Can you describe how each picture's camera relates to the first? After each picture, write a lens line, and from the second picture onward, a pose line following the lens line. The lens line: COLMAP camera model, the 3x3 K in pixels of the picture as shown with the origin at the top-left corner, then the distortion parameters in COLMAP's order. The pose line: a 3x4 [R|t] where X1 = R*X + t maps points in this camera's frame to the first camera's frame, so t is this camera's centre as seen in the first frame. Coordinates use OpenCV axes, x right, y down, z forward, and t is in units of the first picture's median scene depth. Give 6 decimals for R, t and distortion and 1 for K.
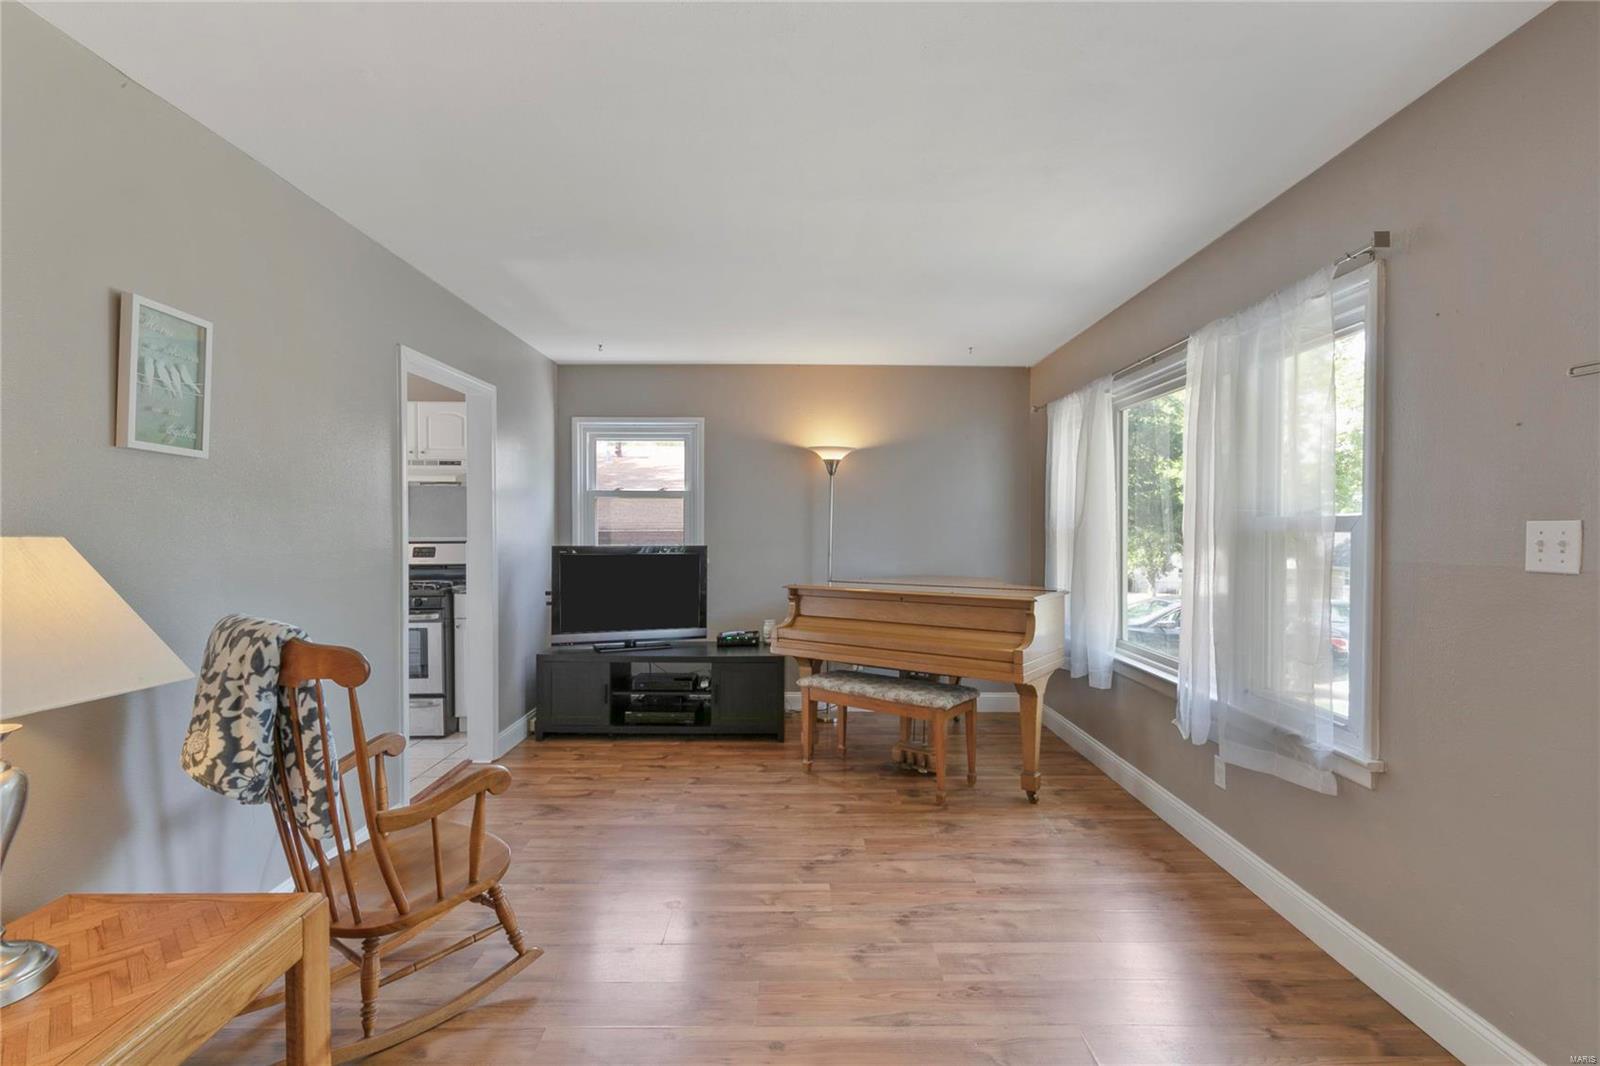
lens RADIAL K [[766.8, 0, 804.0], [0, 766.8, 535.1], [0, 0, 1]] dist [0.004356, 0.001097]
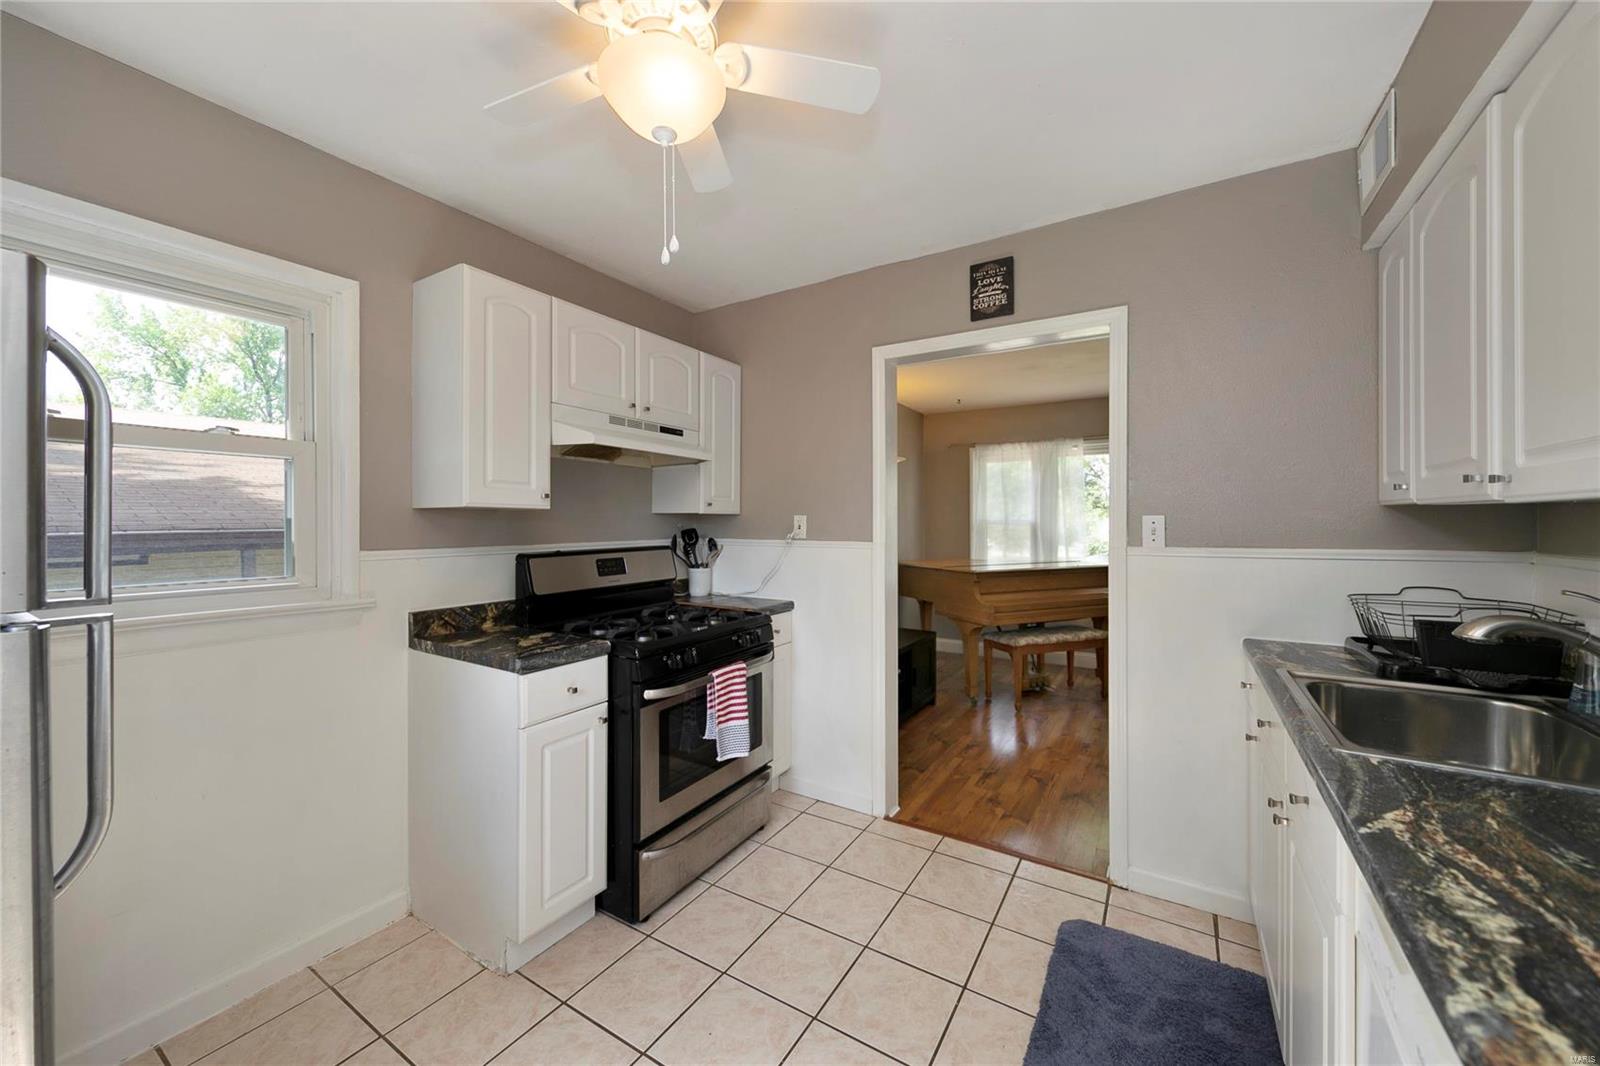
lens RADIAL K [[588.0, 0, 809.7], [0, 588.0, 530.4], [0, 0, 1]] dist [0.007521, -0.000083]
pose [[0.522237, -0.011032, 0.852729, -1.130495], [0.006475, 0.999939, 0.008971, -0.014079], [-0.852776, 0.000836, 0.522276, 0.844111]]
